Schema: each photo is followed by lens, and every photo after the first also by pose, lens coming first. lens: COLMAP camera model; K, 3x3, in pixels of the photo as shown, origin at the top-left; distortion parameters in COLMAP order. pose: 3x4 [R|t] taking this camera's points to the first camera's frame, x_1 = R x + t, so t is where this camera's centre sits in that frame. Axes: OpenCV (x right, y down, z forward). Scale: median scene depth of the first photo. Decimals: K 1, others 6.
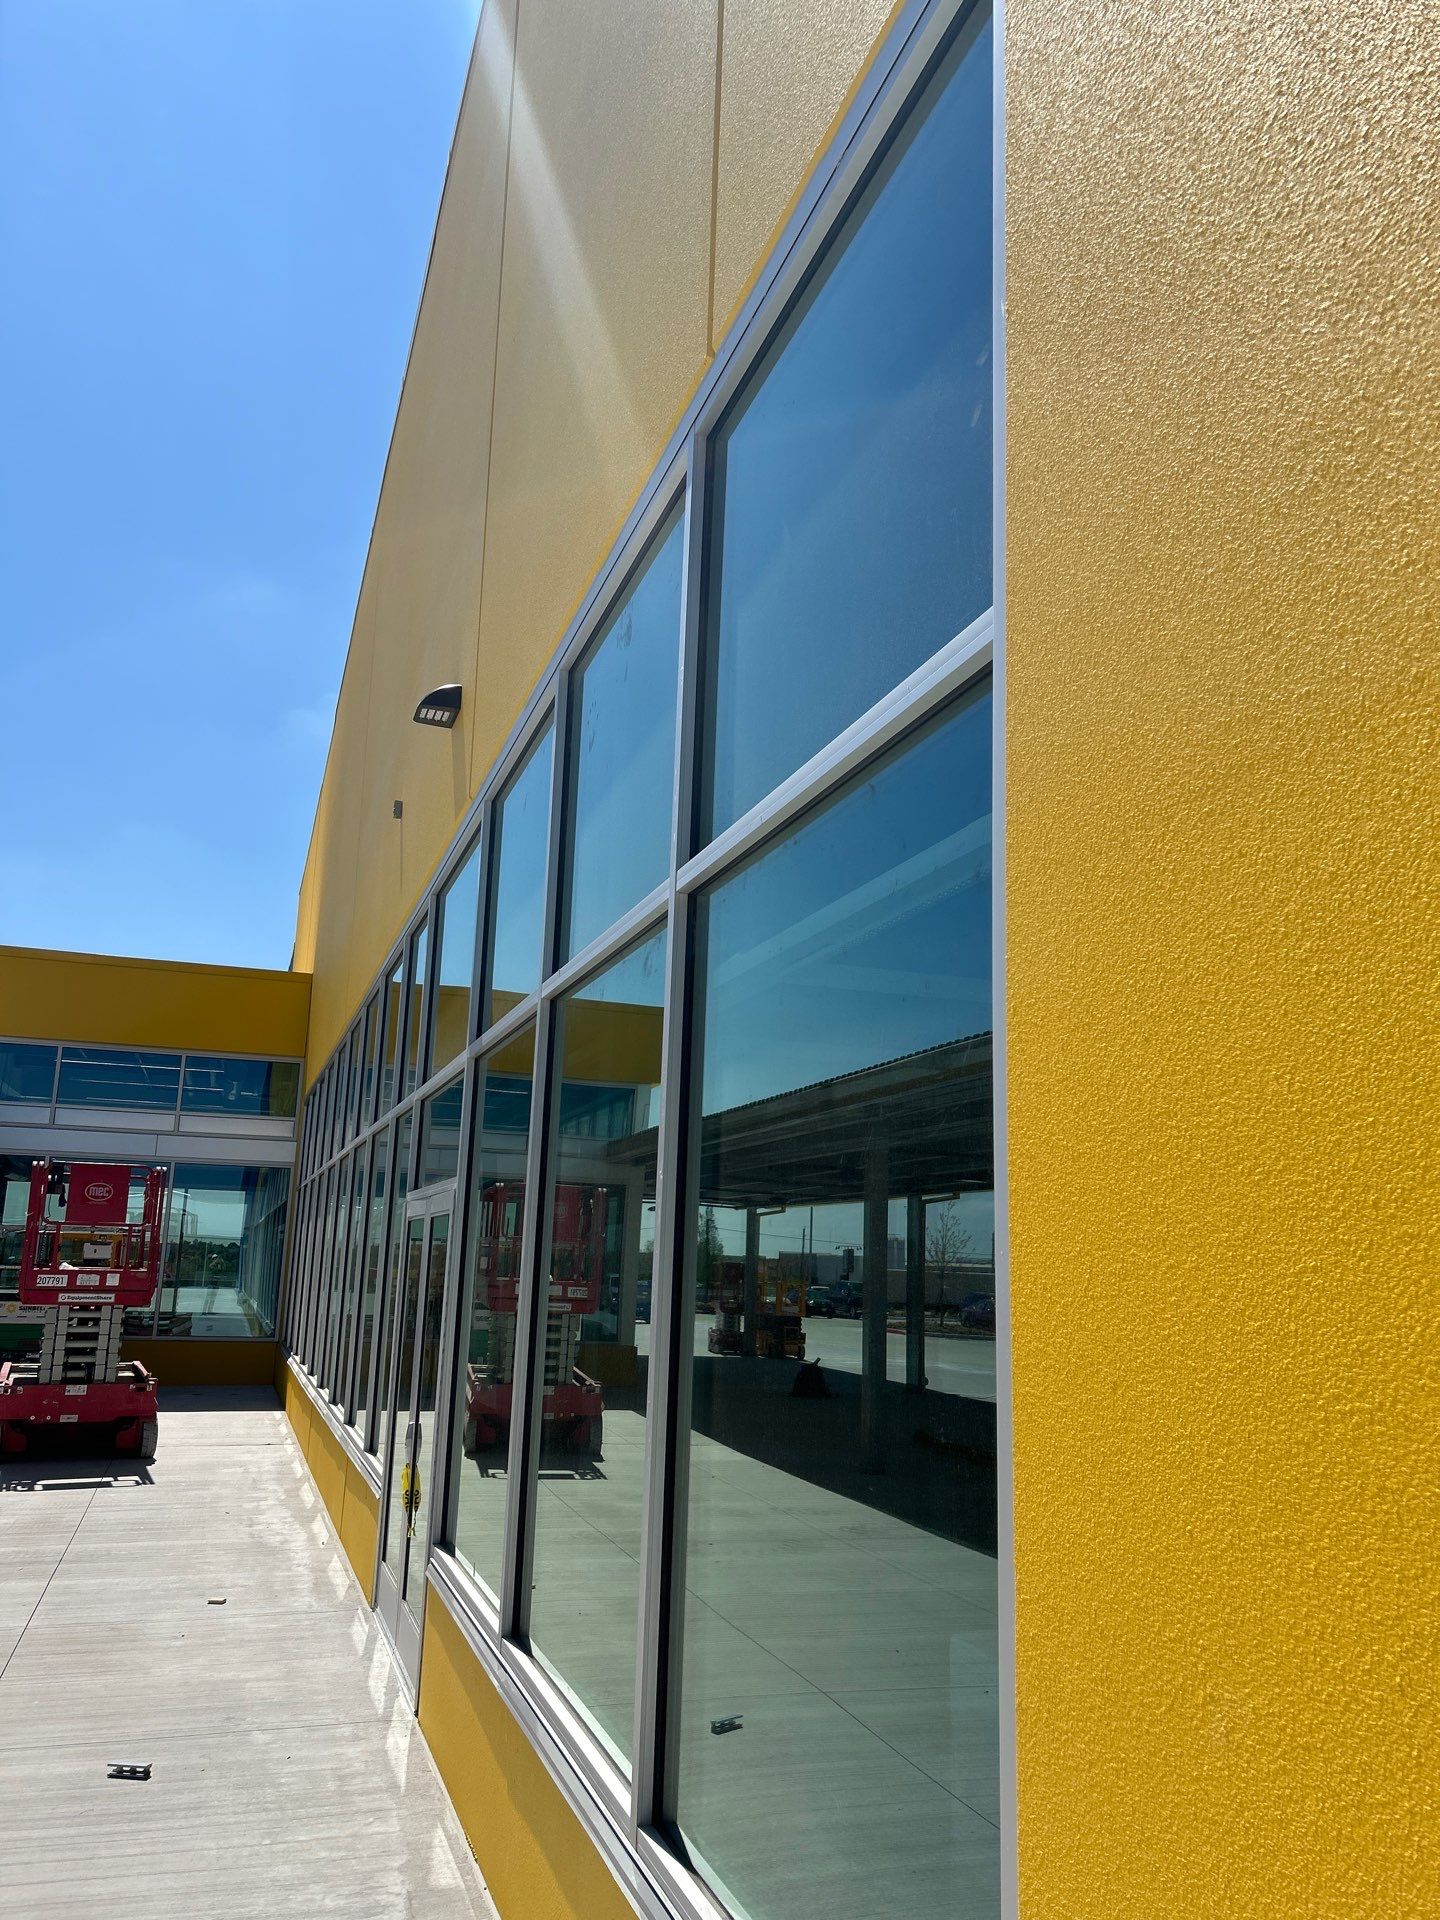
lens RADIAL K [[1436.5, 0, 728.2], [0, 1436.5, 966.0], [0, 0, 1]] dist [0.048934, -0.053679]
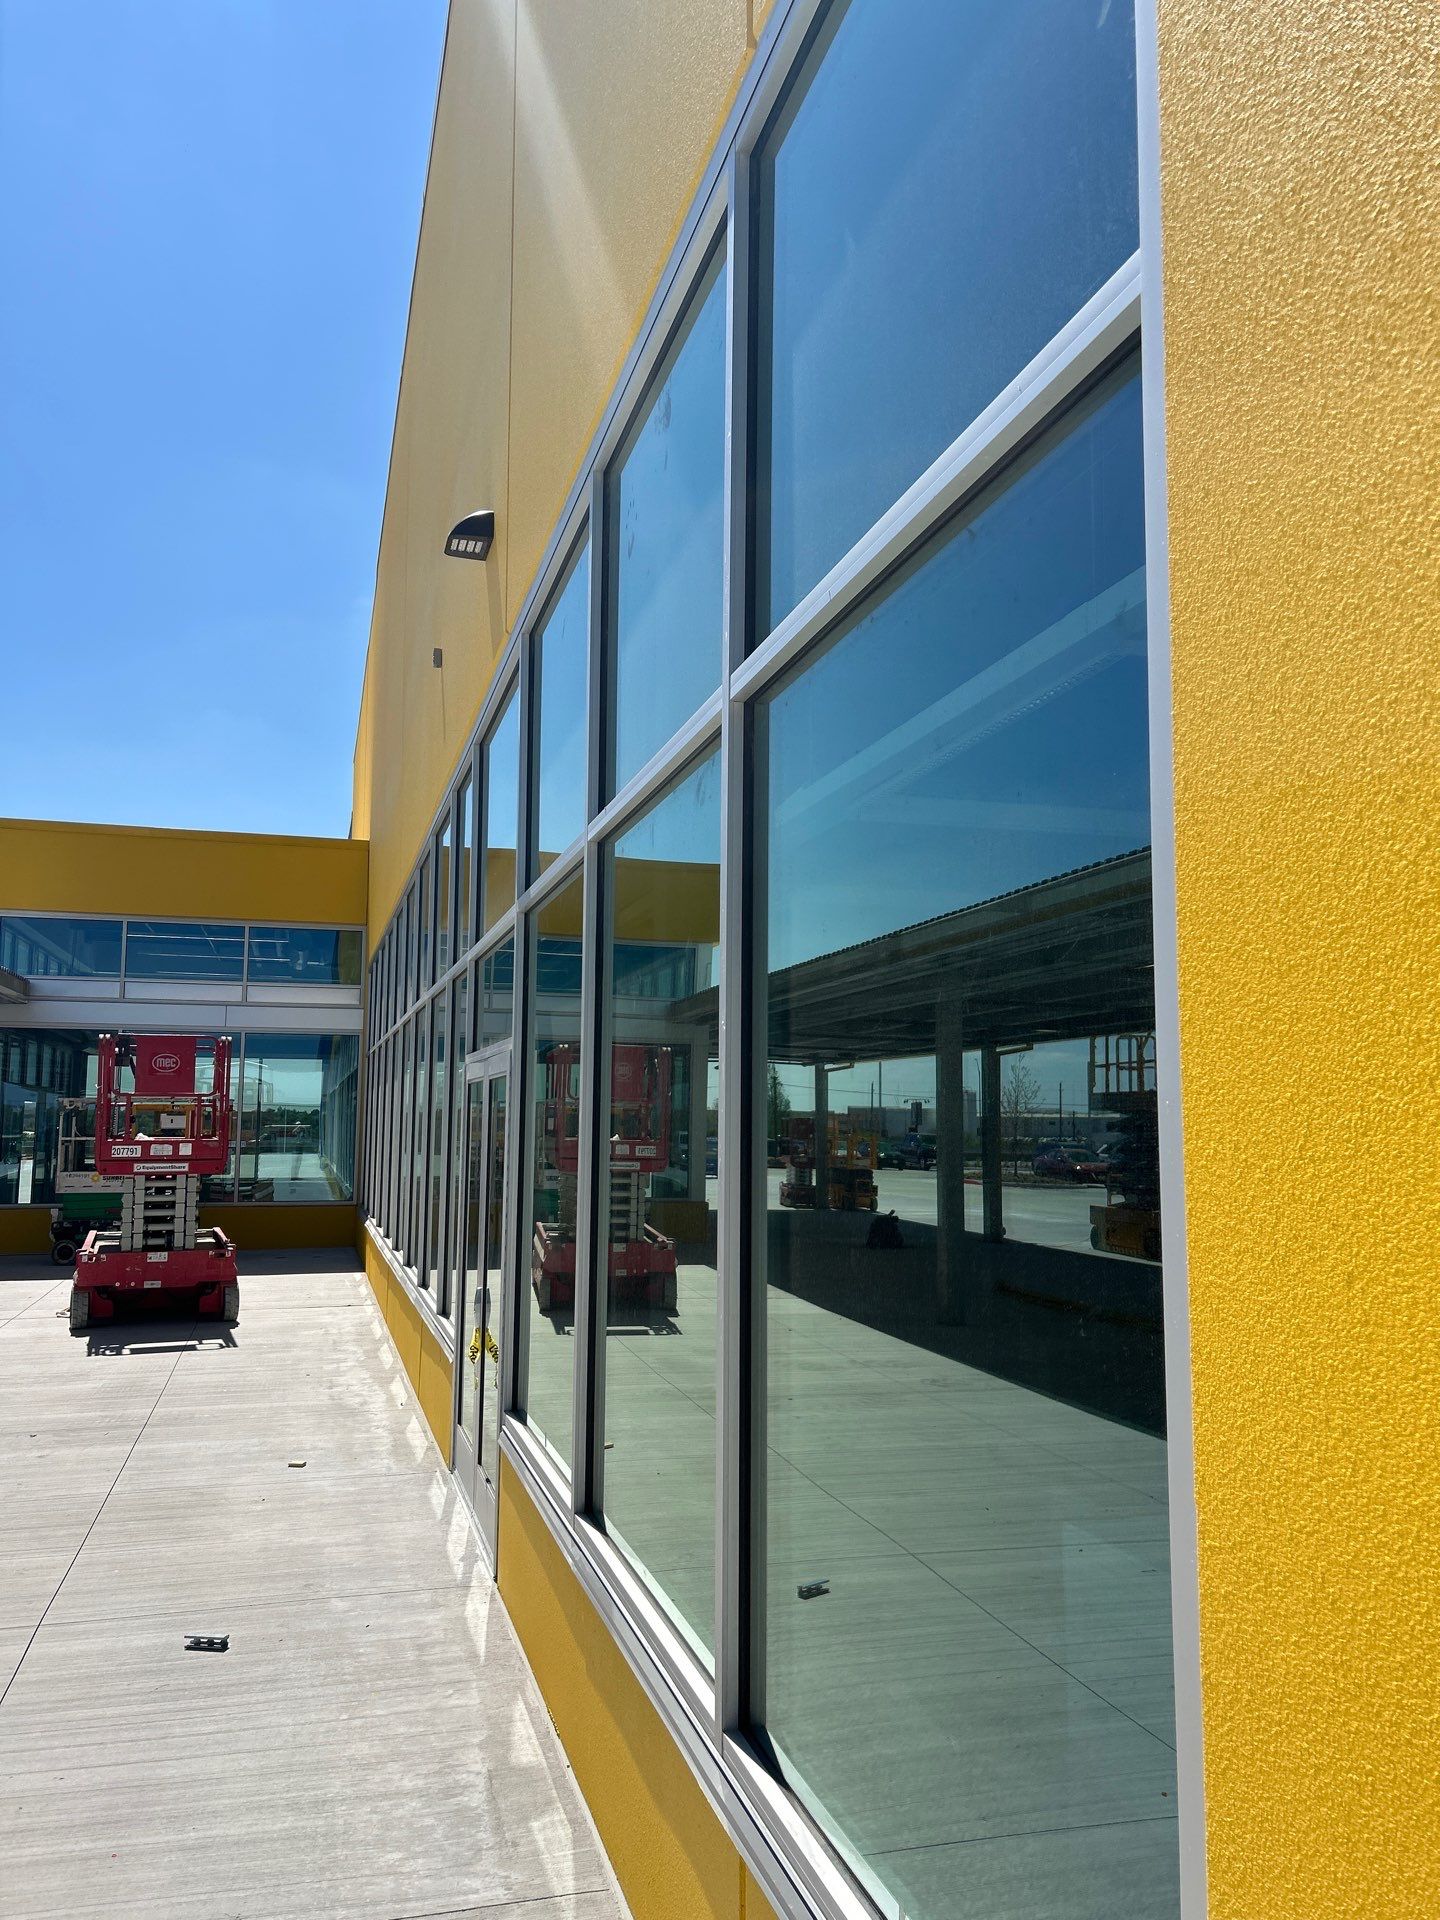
lens RADIAL K [[1436.5, 0, 728.2], [0, 1436.5, 966.0], [0, 0, 1]] dist [0.048934, -0.053679]
pose [[0.998560, -0.029355, -0.044901, -0.001702], [0.033591, 0.994748, 0.096686, 0.011100], [0.041826, -0.098055, 0.994302, 0.058057]]
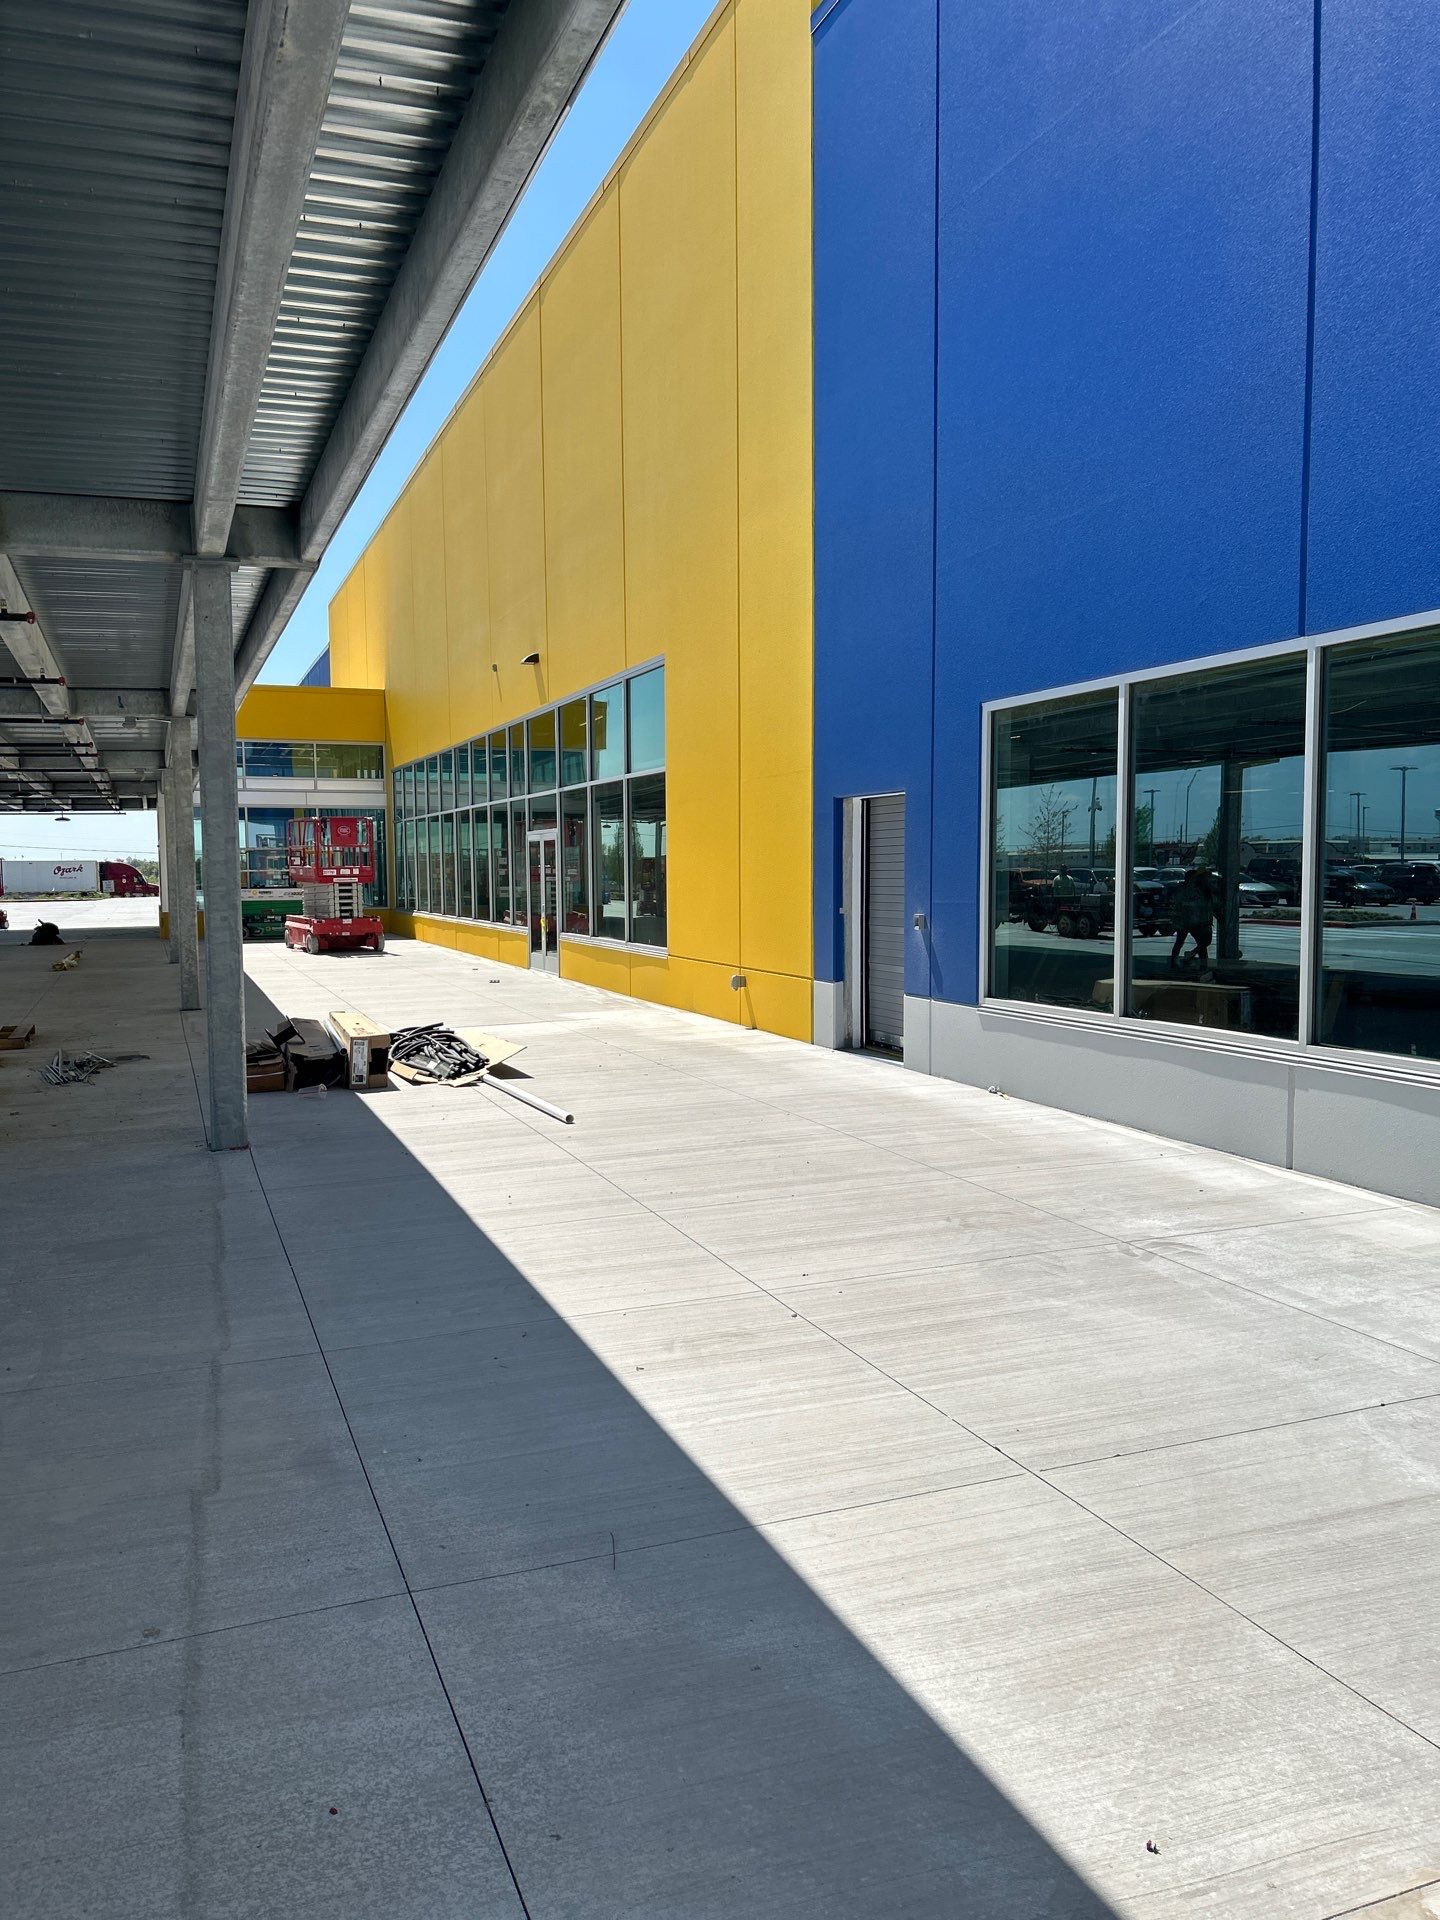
lens RADIAL K [[1436.5, 0, 728.2], [0, 1436.5, 966.0], [0, 0, 1]] dist [0.048934, -0.053679]
pose [[0.998120, -0.039480, 0.046881, 0.028504], [0.025133, 0.961282, 0.274419, -0.385731], [-0.055899, -0.272725, 0.960467, -1.958945]]
